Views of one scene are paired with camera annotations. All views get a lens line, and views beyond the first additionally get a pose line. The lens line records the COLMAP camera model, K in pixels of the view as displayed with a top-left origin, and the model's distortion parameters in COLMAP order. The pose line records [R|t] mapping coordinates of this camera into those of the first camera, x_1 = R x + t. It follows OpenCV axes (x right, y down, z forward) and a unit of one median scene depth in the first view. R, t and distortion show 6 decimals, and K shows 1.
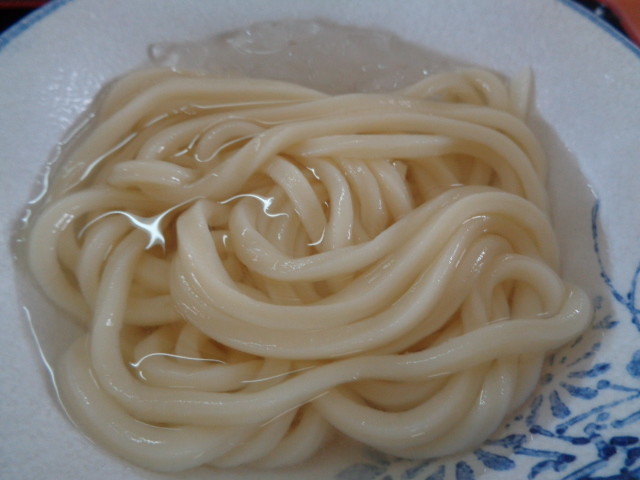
lens RADIAL K [[470.6, 0, 320.5], [0, 470.6, 237.4], [0, 0, 1]] dist [0.000999, -0.004402]
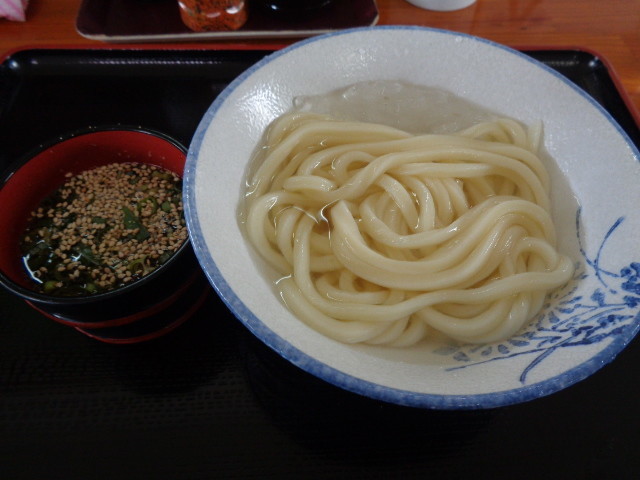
lens RADIAL K [[470.6, 0, 319.3], [0, 470.6, 242.9], [0, 0, 1]] dist [0.000999, -0.004402]
pose [[0.999674, 0.025361, 0.002982, -0.353160], [-0.025400, 0.999583, 0.013733, 0.053050], [-0.002633, -0.013804, 0.999901, -0.698970]]
